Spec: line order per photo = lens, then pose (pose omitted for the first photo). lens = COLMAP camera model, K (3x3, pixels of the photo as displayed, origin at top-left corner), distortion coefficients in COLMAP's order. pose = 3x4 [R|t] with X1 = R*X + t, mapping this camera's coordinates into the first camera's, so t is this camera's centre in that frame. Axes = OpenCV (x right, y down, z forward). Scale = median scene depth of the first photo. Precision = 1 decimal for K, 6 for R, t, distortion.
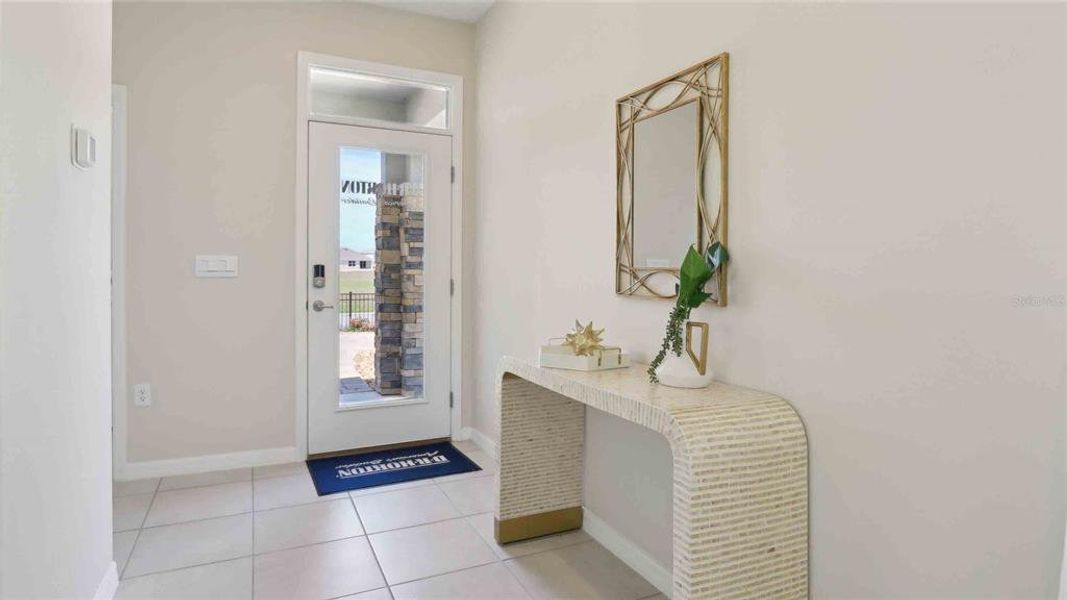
lens RADIAL K [[575.4, 0, 505.9], [0, 575.4, 267.4], [0, 0, 1]] dist [-0.000527, -0.000119]
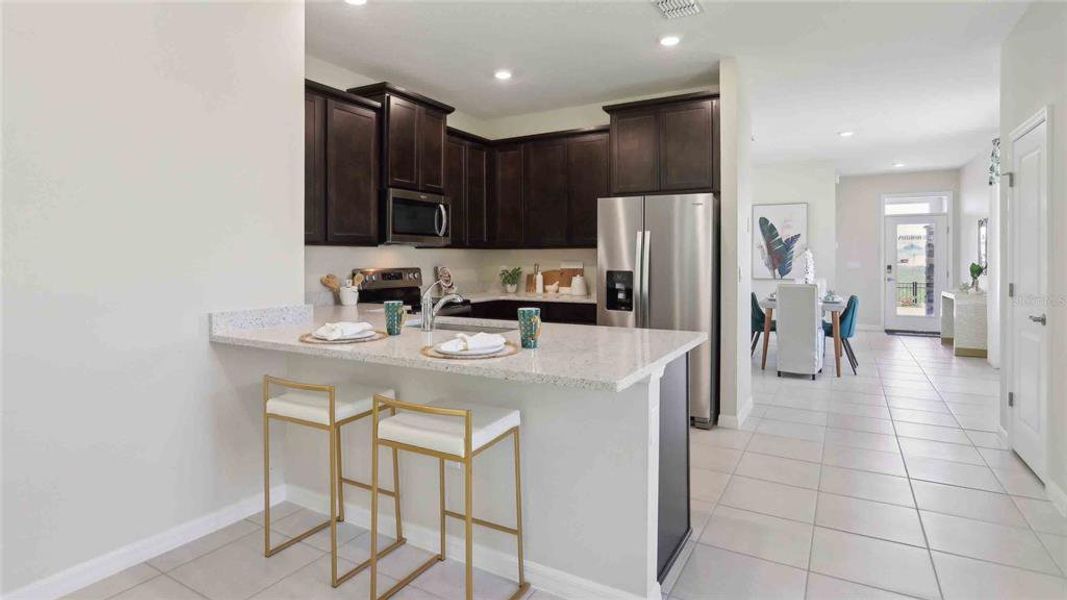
lens RADIAL K [[538.7, 0, 534.2], [0, 538.7, 267.2], [0, 0, 1]] dist [-0.000081, -0.000298]
pose [[0.596794, 0.002291, -0.802391, 0.814394], [0.010584, 0.999886, 0.010727, -0.044248], [0.802324, -0.014894, 0.596702, -2.136181]]
